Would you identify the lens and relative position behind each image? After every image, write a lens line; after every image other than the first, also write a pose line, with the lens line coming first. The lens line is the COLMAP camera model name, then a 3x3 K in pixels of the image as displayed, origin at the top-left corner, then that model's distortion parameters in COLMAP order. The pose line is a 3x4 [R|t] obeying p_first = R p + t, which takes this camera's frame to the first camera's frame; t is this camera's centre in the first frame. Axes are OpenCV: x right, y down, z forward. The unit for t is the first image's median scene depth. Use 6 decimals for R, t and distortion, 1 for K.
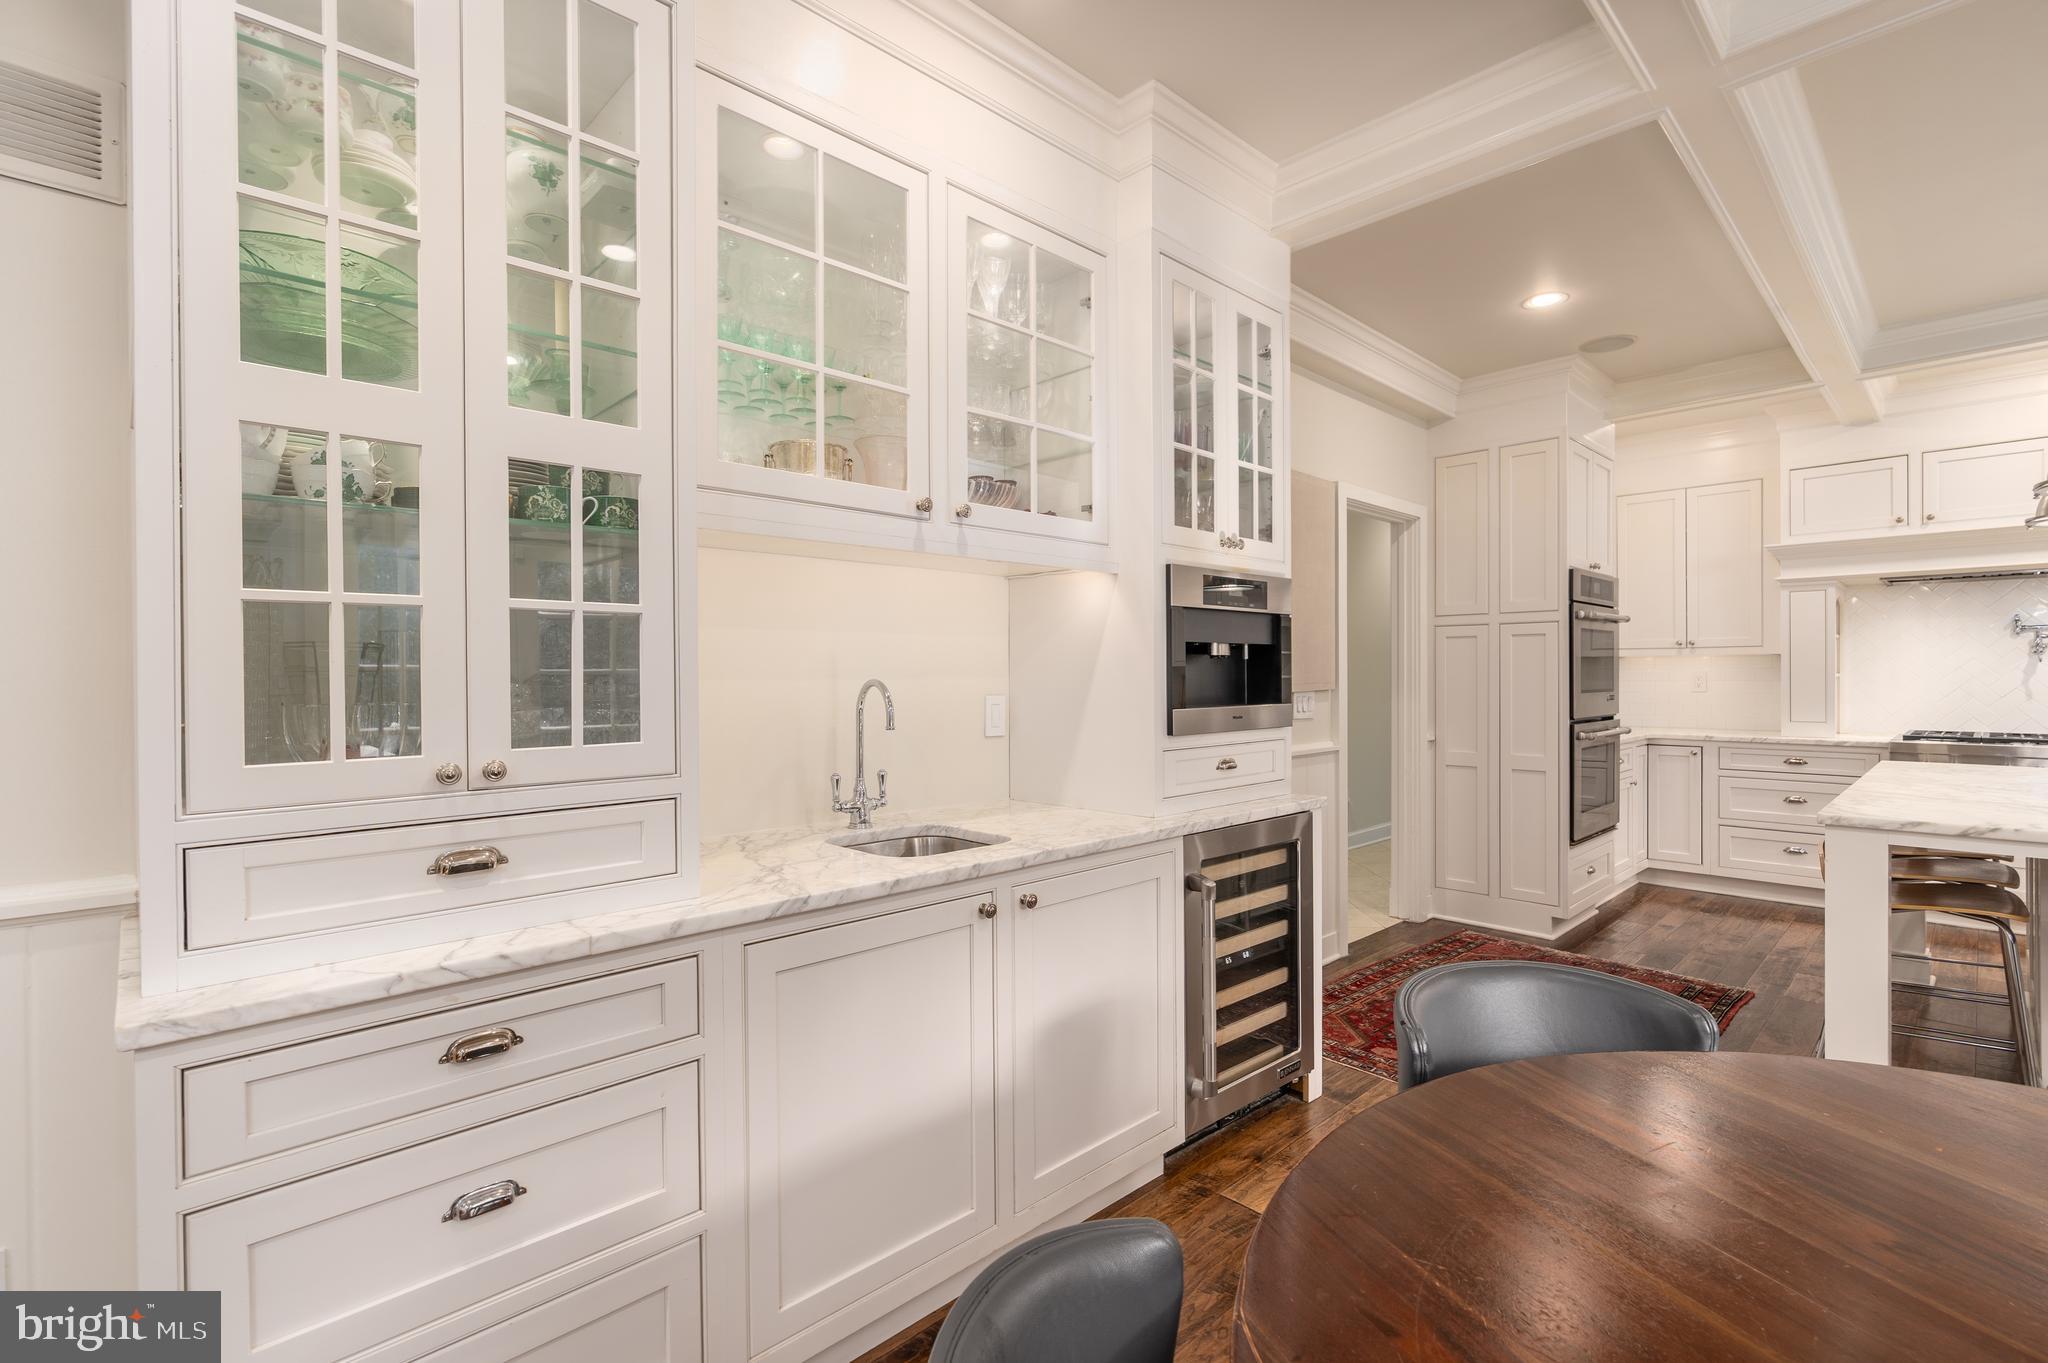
lens RADIAL K [[931.2, 0, 1026.8], [0, 931.2, 679.1], [0, 0, 1]] dist [-0.003536, 0.001694]
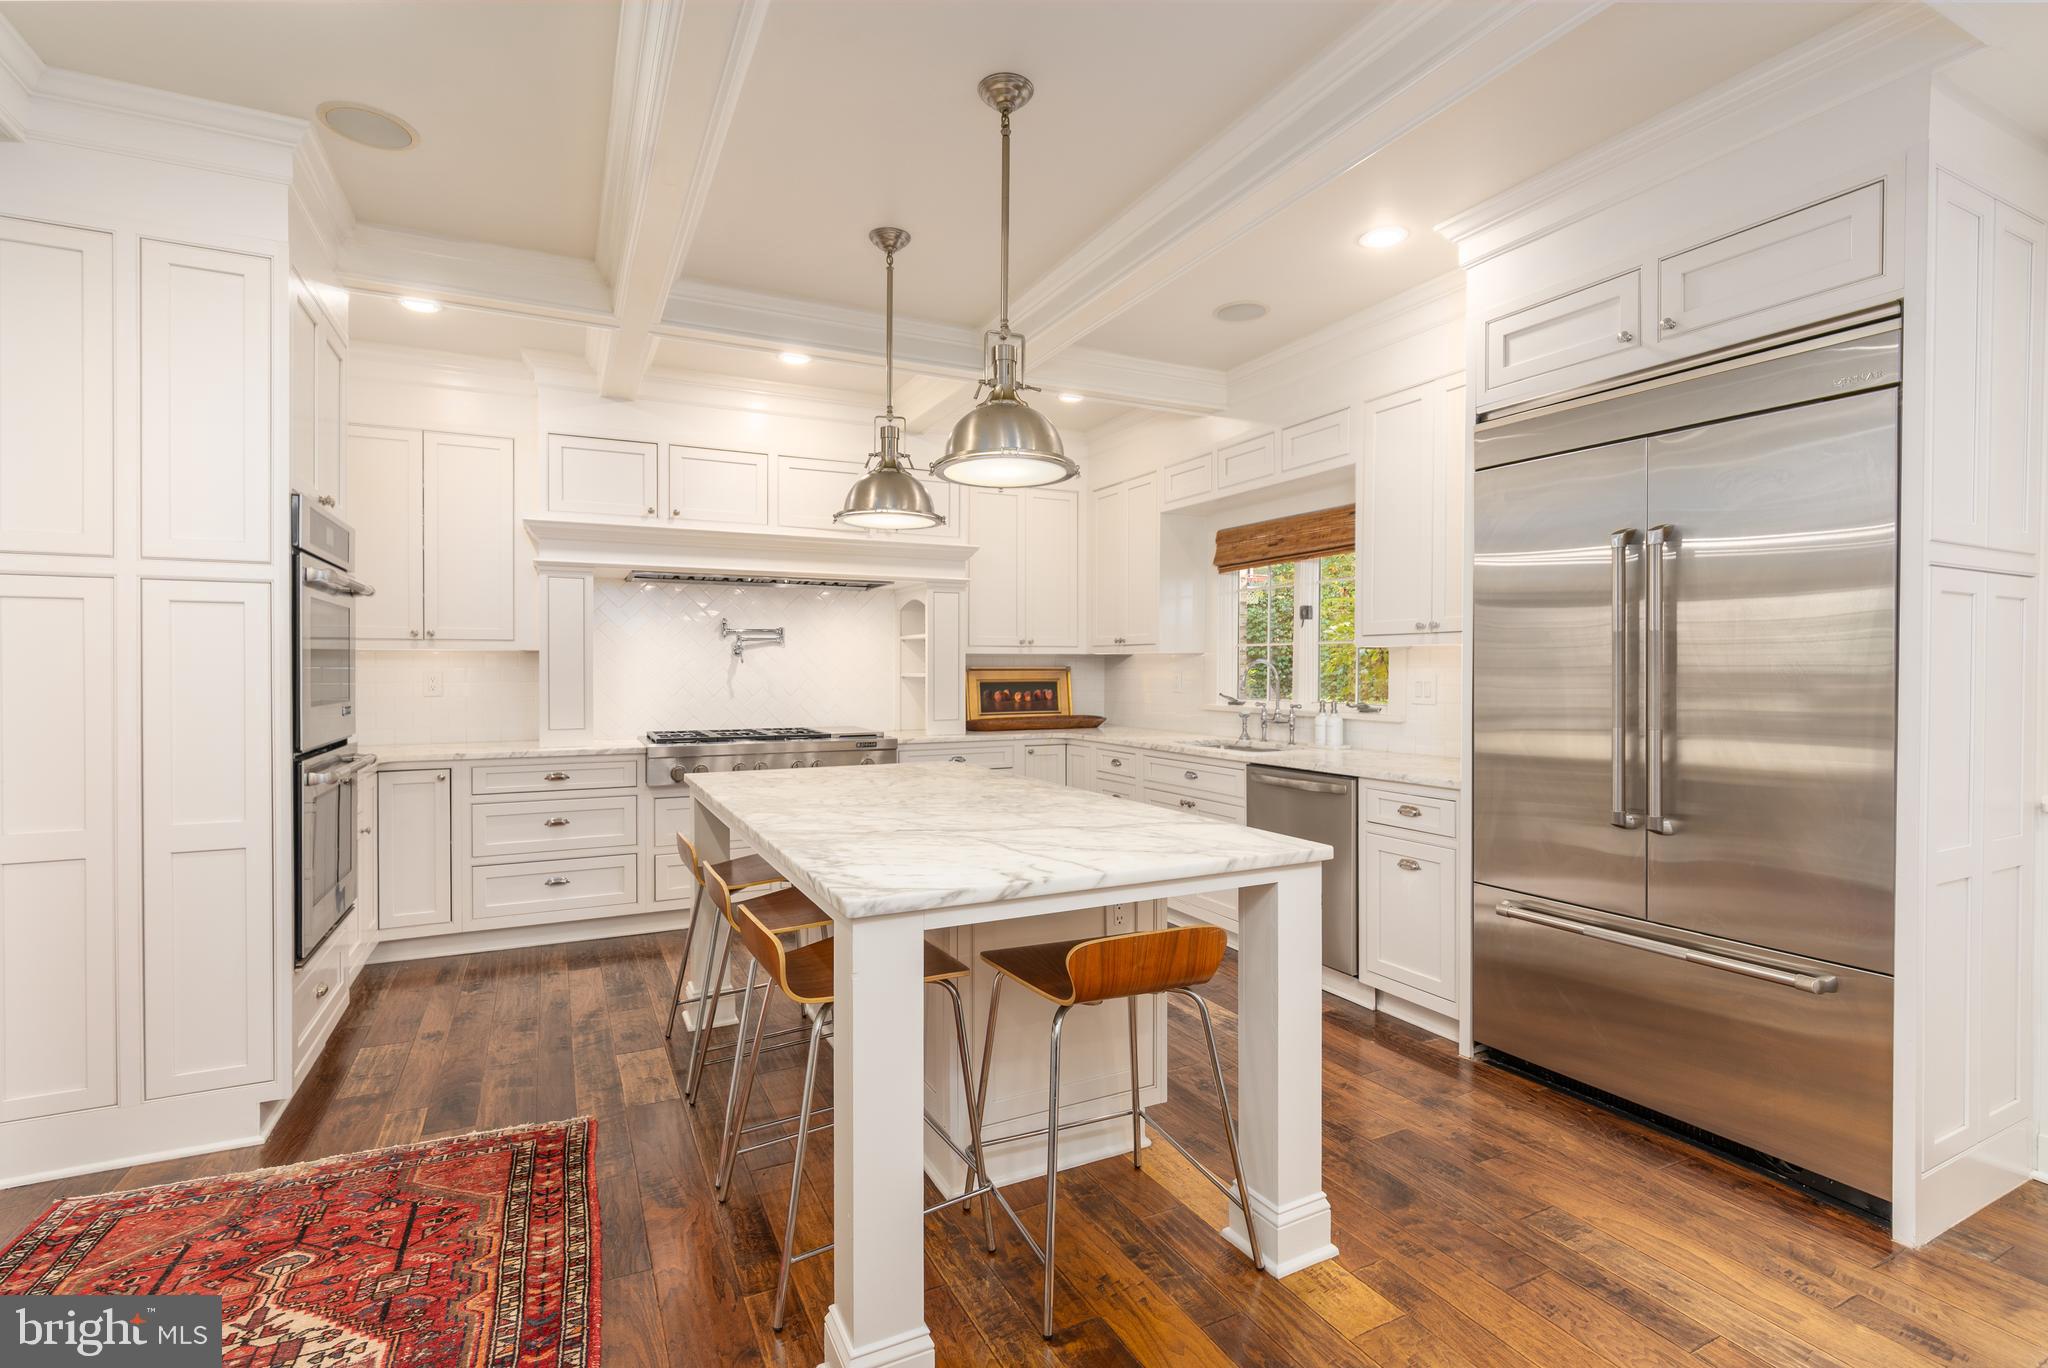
lens RADIAL K [[931.2, 0, 1035.2], [0, 931.2, 678.2], [0, 0, 1]] dist [-0.003536, 0.001694]
pose [[0.293280, -0.004794, 0.956014, 0.151225], [0.003976, 0.999985, 0.003794, -0.003175], [-0.956018, 0.002689, 0.293295, 0.355240]]
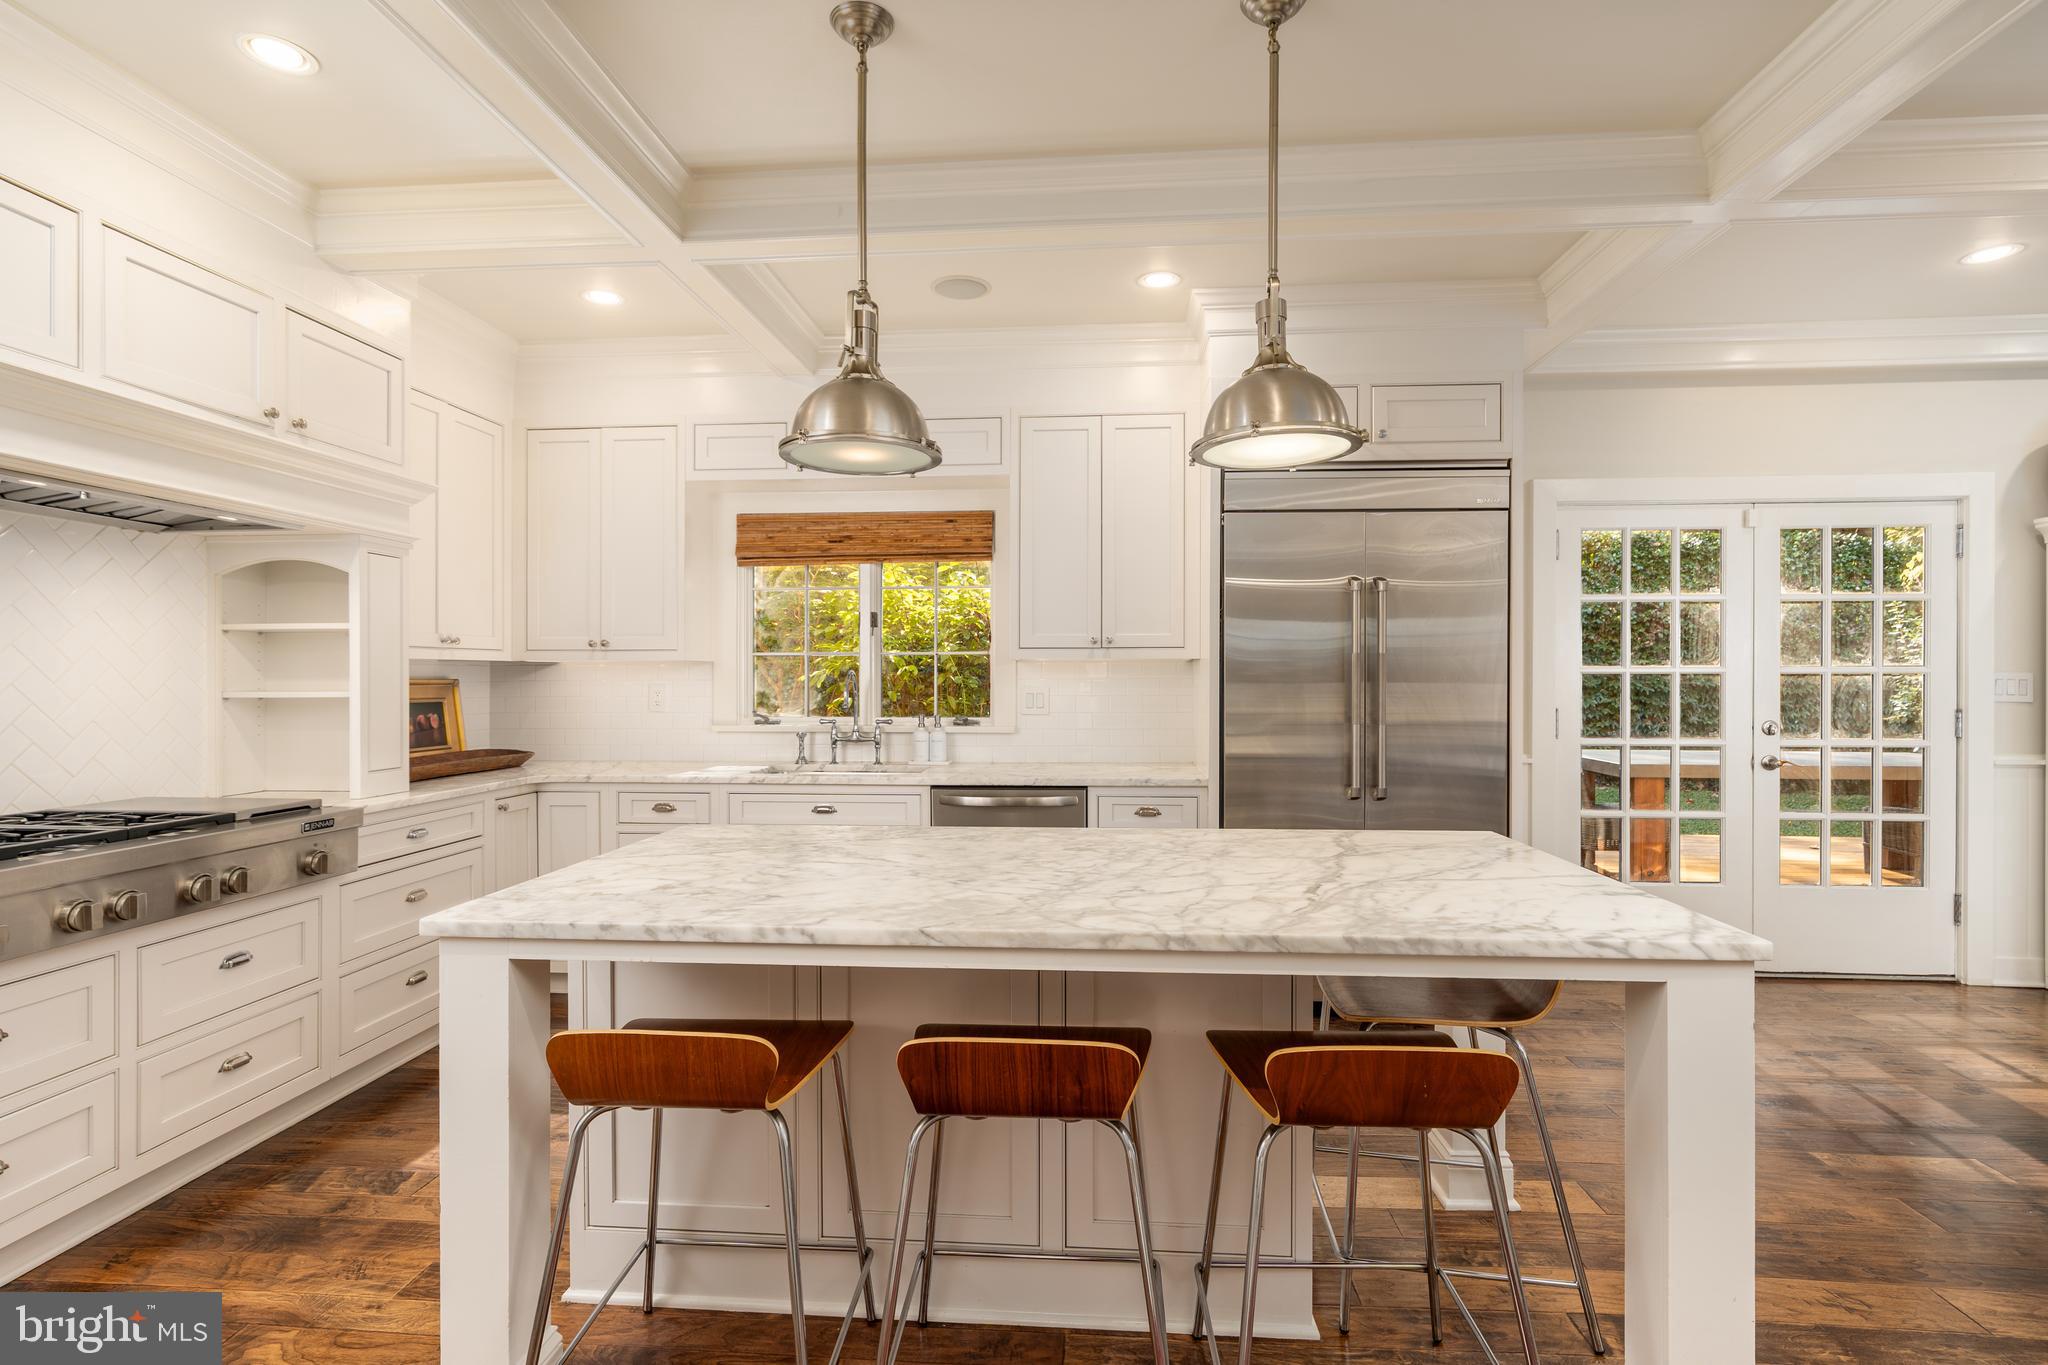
lens RADIAL K [[978.1, 0, 1020.6], [0, 978.1, 674.8], [0, 0, 1]] dist [-0.026006, 0.000253]
pose [[-0.655974, 0.009715, 0.754721, 0.340497], [0.010995, 0.999934, -0.003316, -0.008625], [-0.754703, 0.006123, -0.656037, 0.825125]]
